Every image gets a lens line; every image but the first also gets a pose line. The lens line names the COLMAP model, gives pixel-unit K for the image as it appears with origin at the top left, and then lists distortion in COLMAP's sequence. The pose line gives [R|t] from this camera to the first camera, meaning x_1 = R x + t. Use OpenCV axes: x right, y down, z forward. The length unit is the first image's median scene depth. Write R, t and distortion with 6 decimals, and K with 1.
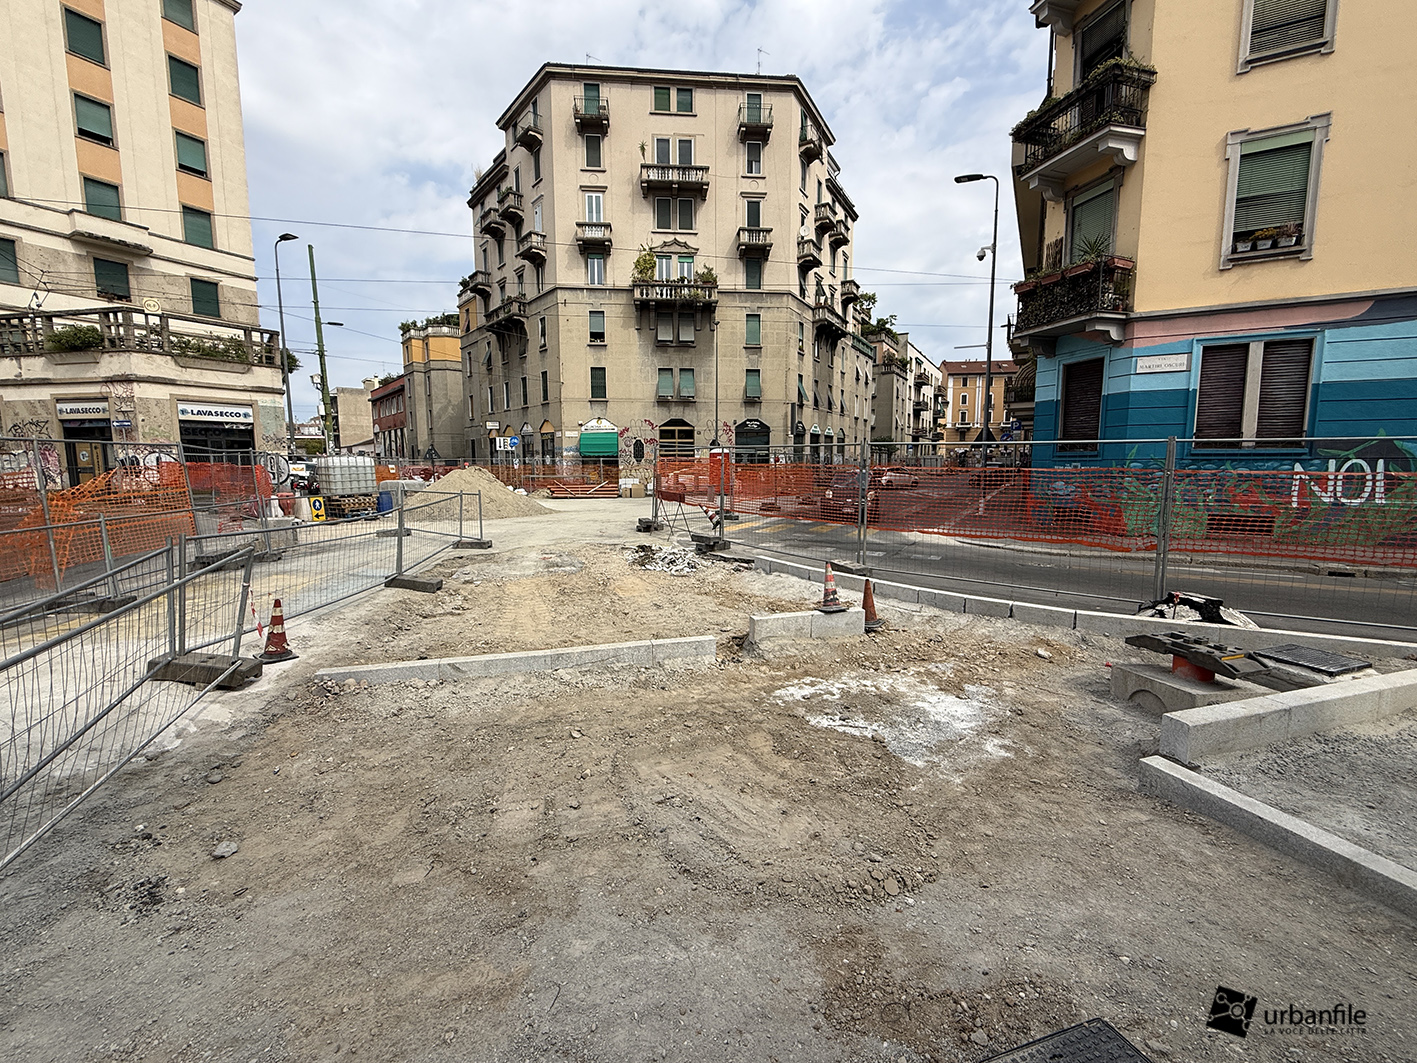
lens RADIAL K [[597.7, 0, 708.5], [0, 597.7, 531.5], [0, 0, 1]] dist [0.010630, -0.000654]
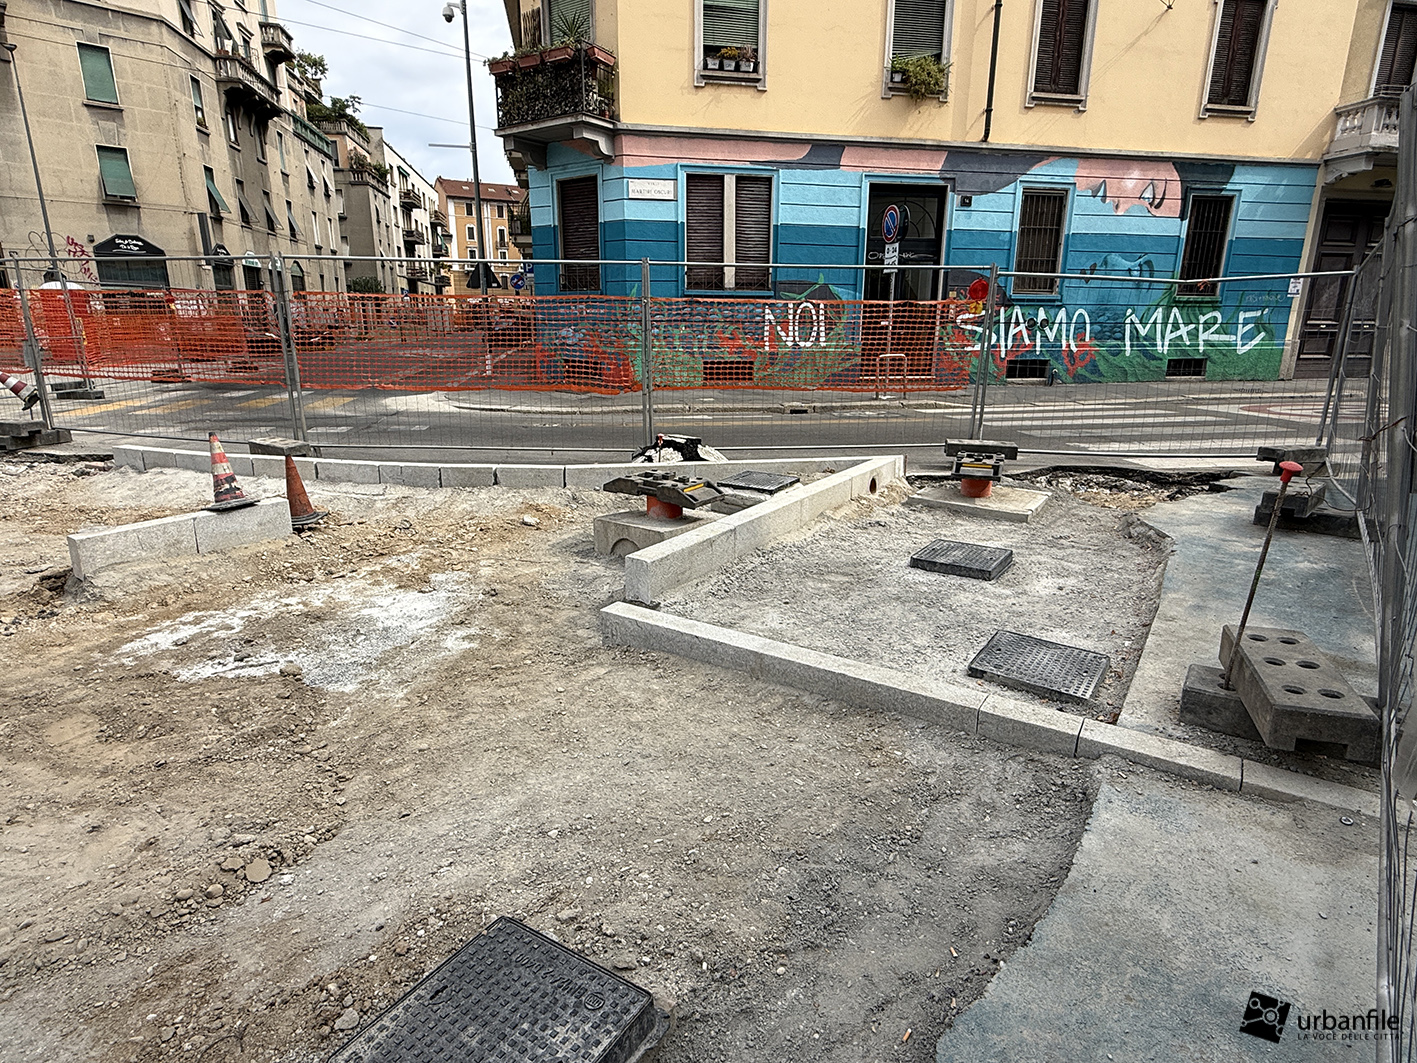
lens RADIAL K [[771.6, 0, 700.7], [0, 771.6, 533.1], [0, 0, 1]] dist [0.011215, 0.000484]
pose [[0.785226, -0.163222, 0.597309, 0.095133], [0.067706, 0.981481, 0.179195, 0.041397], [-0.615496, -0.100267, 0.781736, 0.025433]]
